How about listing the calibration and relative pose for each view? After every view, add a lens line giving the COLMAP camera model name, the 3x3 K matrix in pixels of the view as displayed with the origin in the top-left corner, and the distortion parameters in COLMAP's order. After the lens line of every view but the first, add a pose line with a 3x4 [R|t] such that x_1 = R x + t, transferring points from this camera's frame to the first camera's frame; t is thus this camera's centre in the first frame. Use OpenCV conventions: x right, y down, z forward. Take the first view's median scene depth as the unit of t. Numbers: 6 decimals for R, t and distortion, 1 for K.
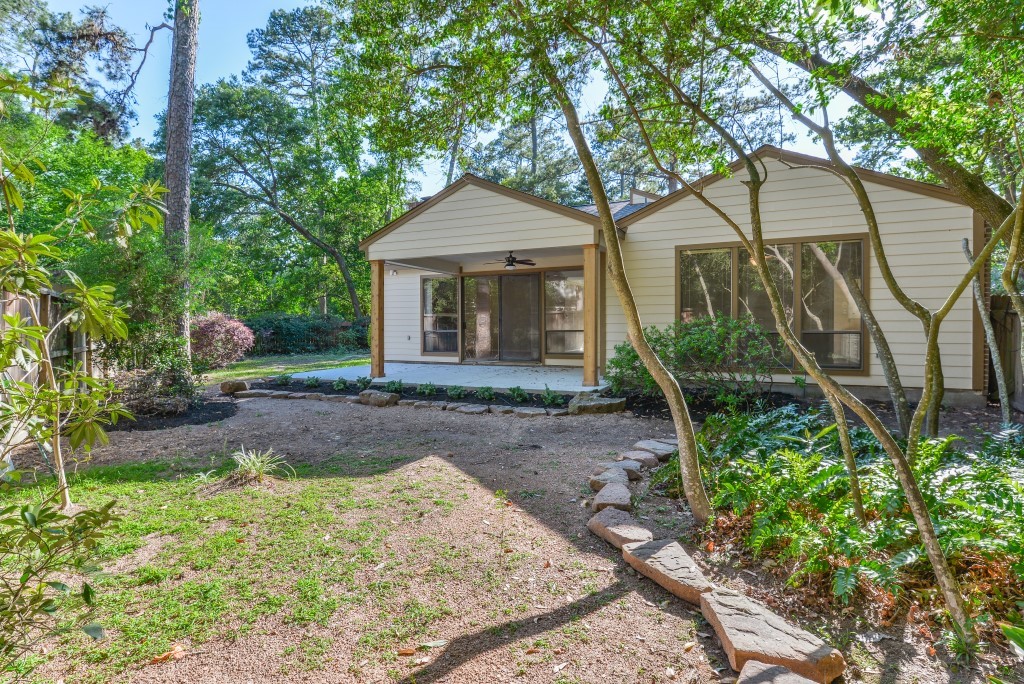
lens RADIAL K [[509.0, 0, 510.2], [0, 509.0, 338.6], [0, 0, 1]] dist [-0.023485, -0.001042]
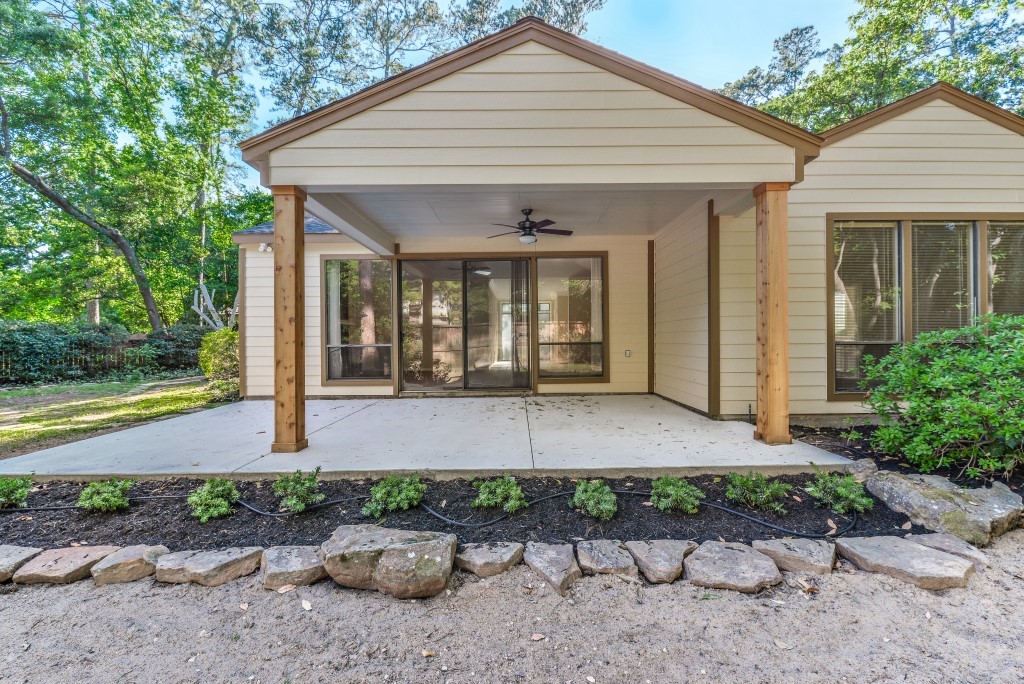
lens RADIAL K [[446.2, 0, 515.8], [0, 446.2, 339.1], [0, 0, 1]] dist [-0.003602, -0.002075]
pose [[0.914629, -0.006145, 0.404248, -0.087225], [0.015876, 0.999659, -0.020725, -0.003991], [-0.403983, 0.025373, 0.914415, 0.204138]]
